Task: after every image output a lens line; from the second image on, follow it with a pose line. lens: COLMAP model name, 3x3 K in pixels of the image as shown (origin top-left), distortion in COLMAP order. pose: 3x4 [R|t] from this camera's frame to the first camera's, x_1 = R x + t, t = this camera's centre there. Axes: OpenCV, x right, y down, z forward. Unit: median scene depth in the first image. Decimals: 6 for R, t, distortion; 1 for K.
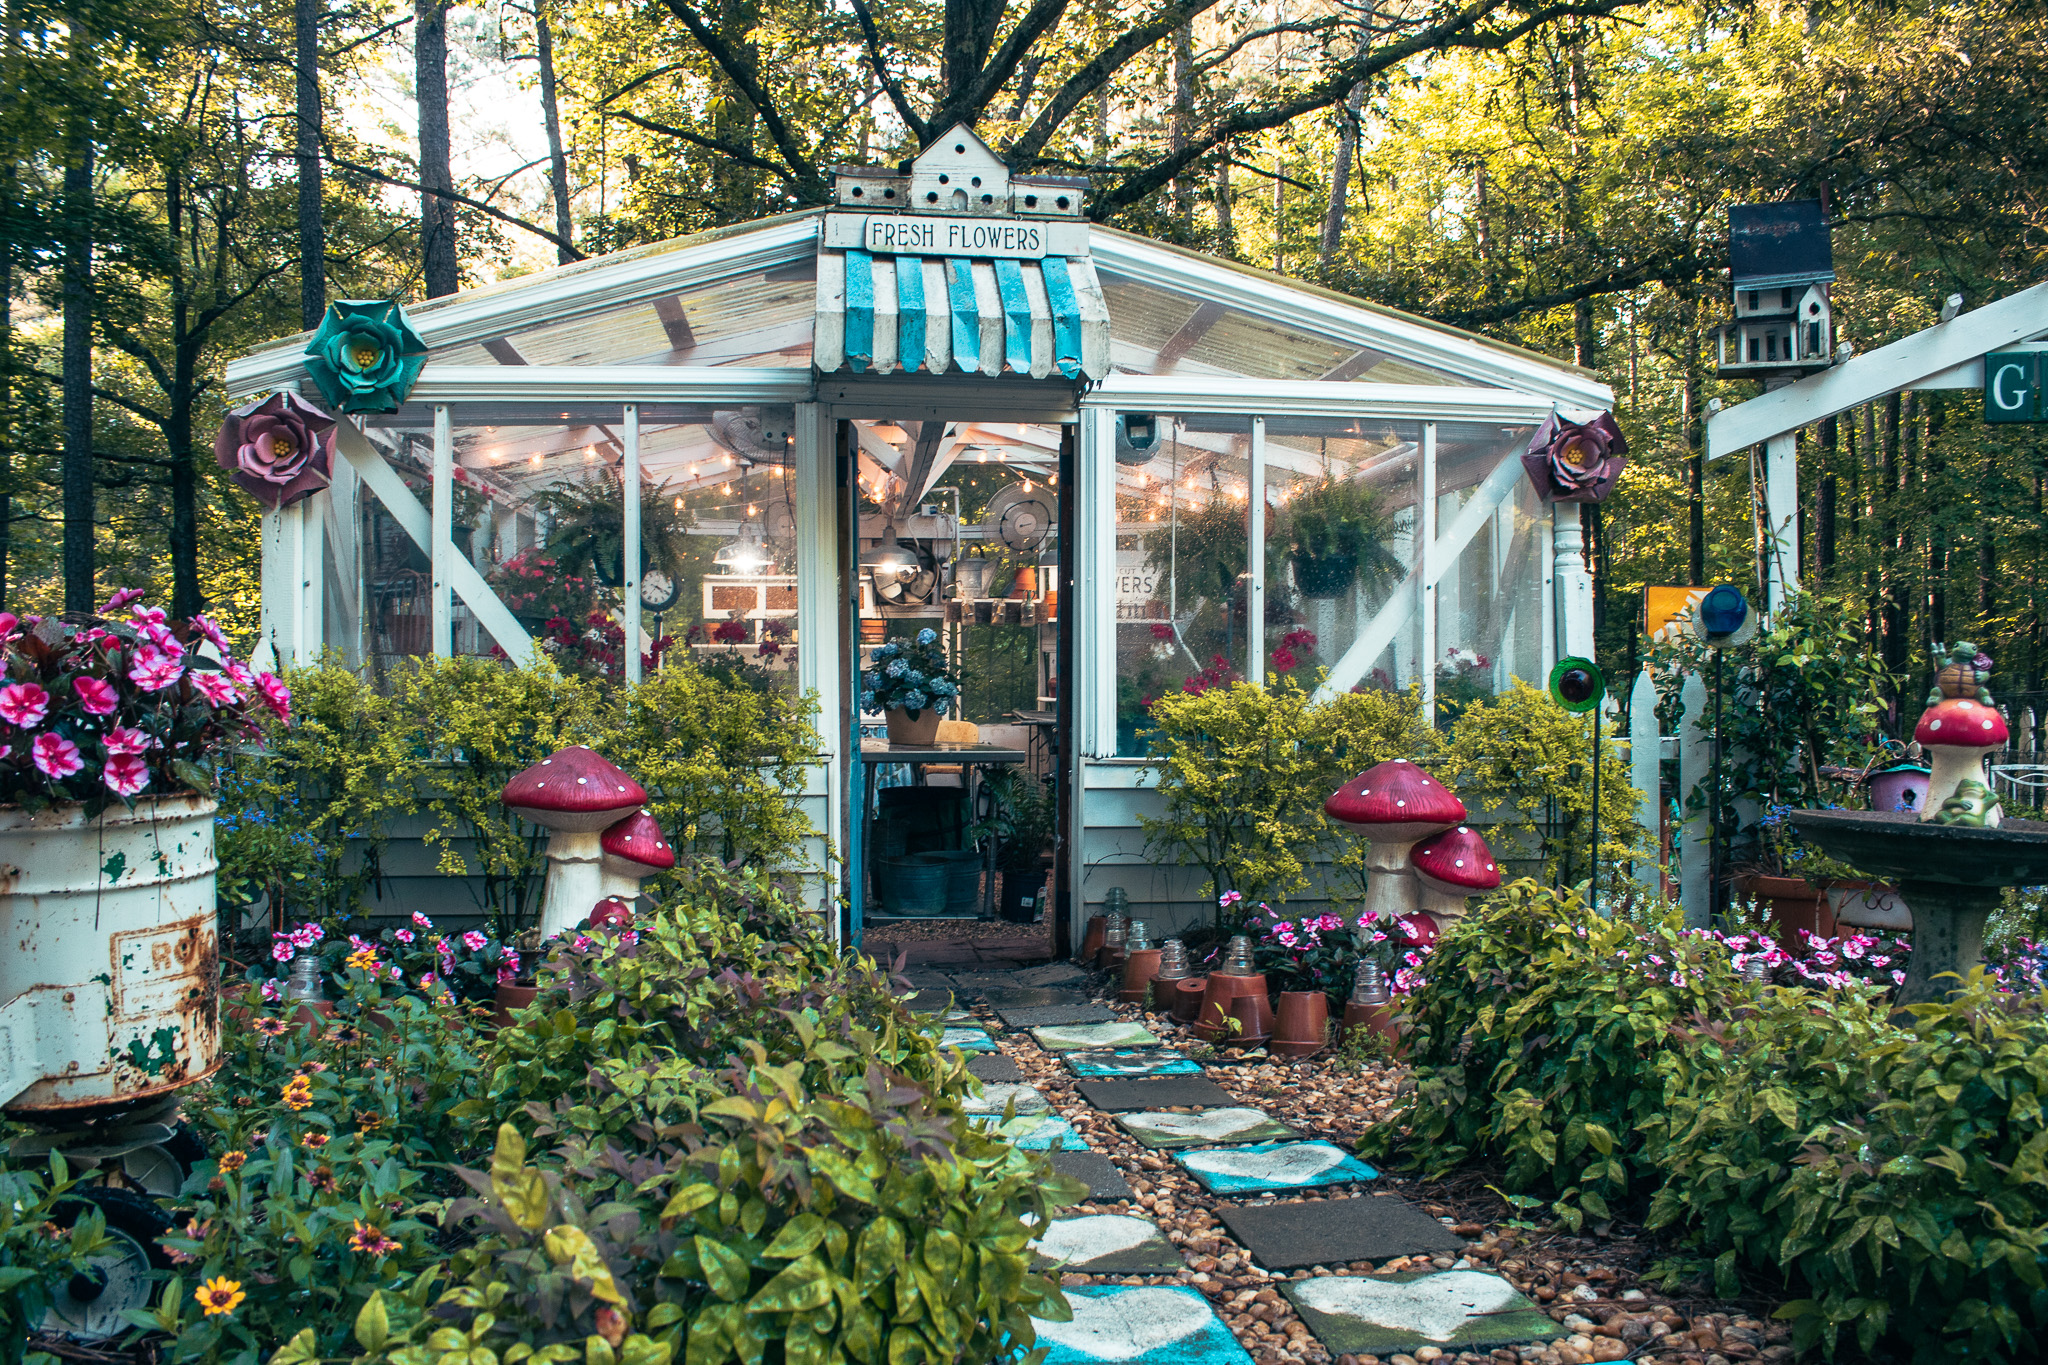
lens RADIAL K [[1671.0, 0, 1024.0], [0, 1671.0, 682.5], [0, 0, 1]] dist [-0.172817, 0.173327]
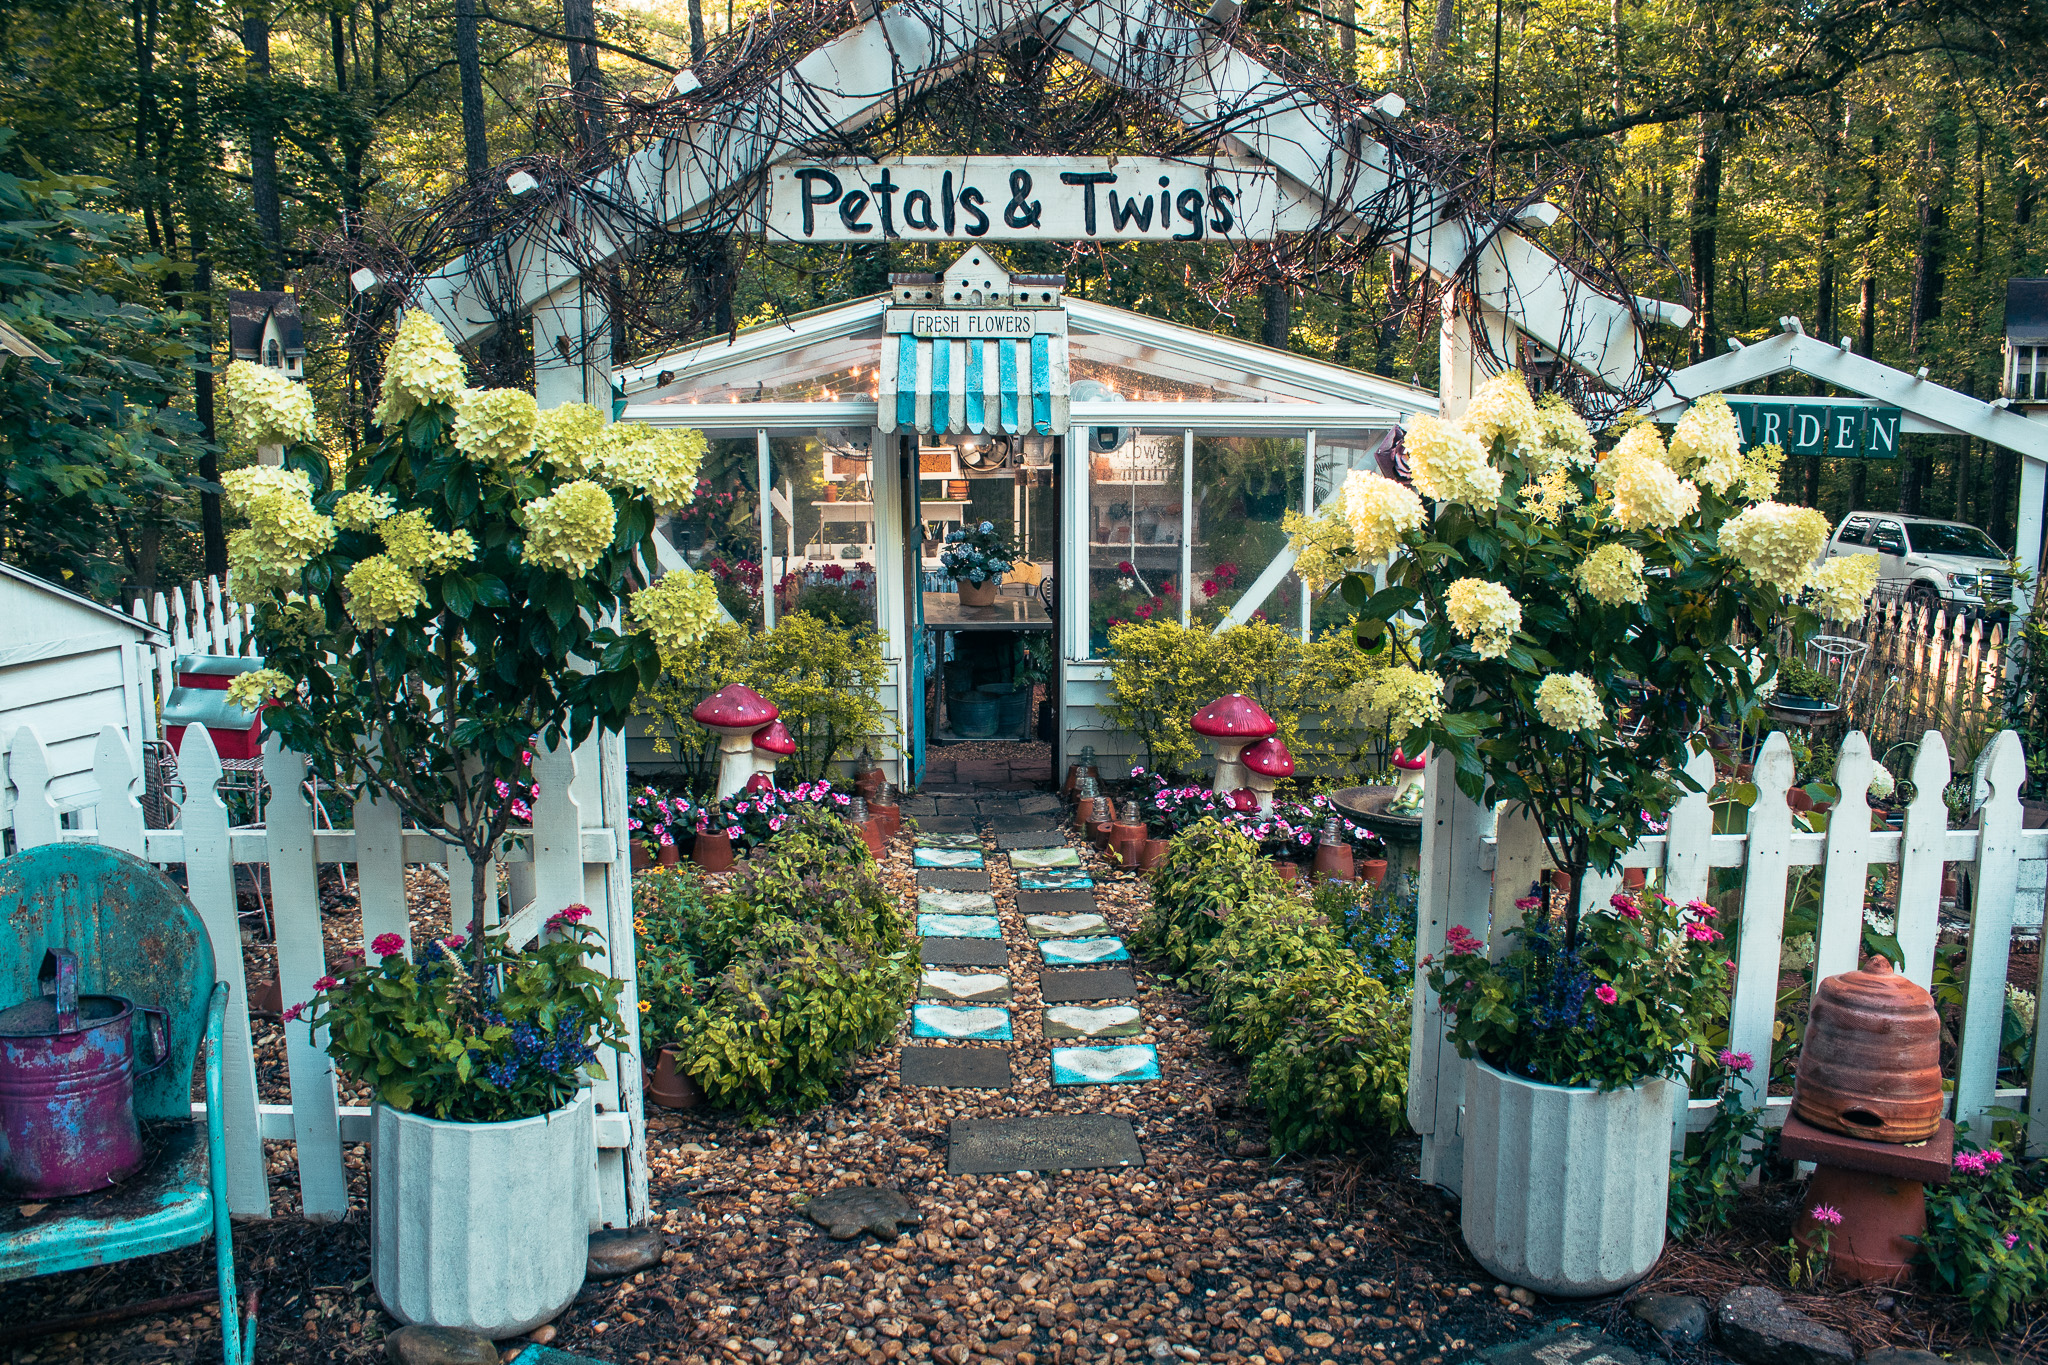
lens RADIAL K [[1671.0, 0, 1024.0], [0, 1671.0, 682.5], [0, 0, 1]] dist [-0.172817, 0.173327]
pose [[0.996523, 0.010867, -0.082609, 0.141423], [0.003244, 0.985646, 0.168795, -0.219682], [0.083257, -0.168476, 0.982183, -0.560781]]
